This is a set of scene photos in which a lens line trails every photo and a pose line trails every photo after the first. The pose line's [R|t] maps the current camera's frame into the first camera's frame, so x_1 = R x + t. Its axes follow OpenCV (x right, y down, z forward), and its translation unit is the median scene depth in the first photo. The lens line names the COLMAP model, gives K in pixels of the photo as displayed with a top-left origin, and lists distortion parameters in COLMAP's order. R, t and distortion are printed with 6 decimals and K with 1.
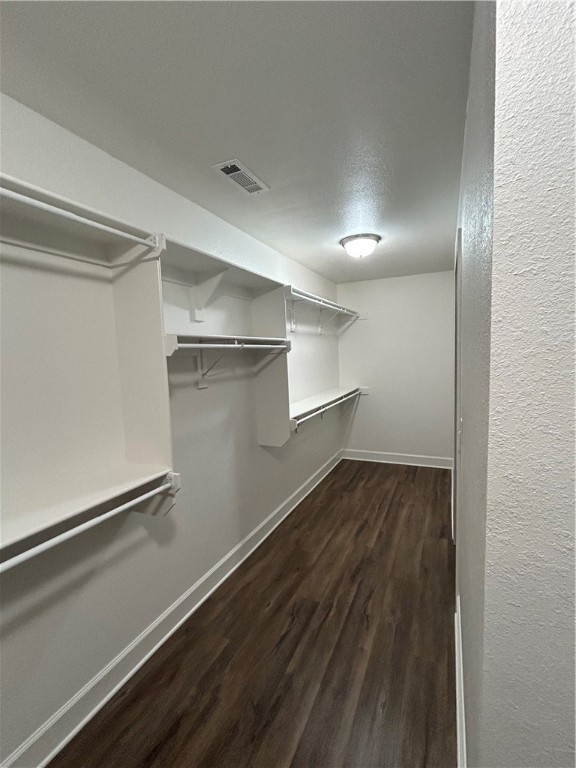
lens RADIAL K [[350.6, 0, 288.5], [0, 350.6, 383.4], [0, 0, 1]] dist [0.000120, -0.000046]
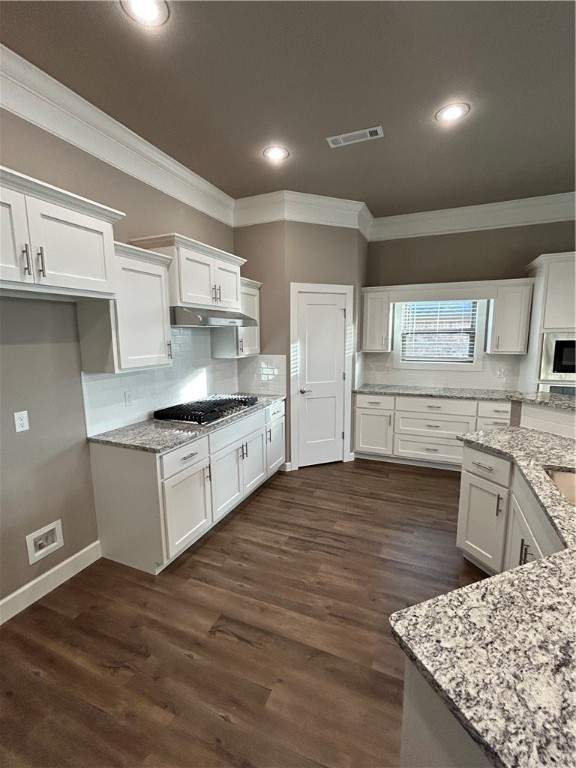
lens RADIAL K [[350.6, 0, 285.9], [0, 350.6, 382.0], [0, 0, 1]] dist [0.000120, -0.000046]
pose [[0.023347, 0.177472, -0.983849, 1.059083], [-0.077676, 0.981464, 0.175198, -0.323698], [0.996705, 0.072331, 0.036700, 1.383668]]
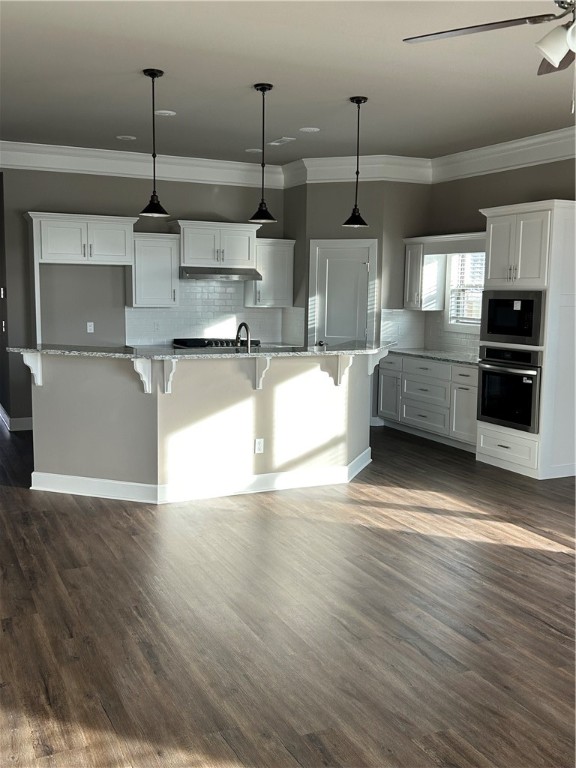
lens RADIAL K [[760.0, 0, 288.9], [0, 760.0, 385.5], [0, 0, 1]] dist [0.026603, 0.000000]
pose [[-0.639100, 0.126595, -0.758634, 2.483757], [-0.053282, 0.976704, 0.207872, -0.579050], [0.767276, 0.173272, -0.617466, 3.932953]]
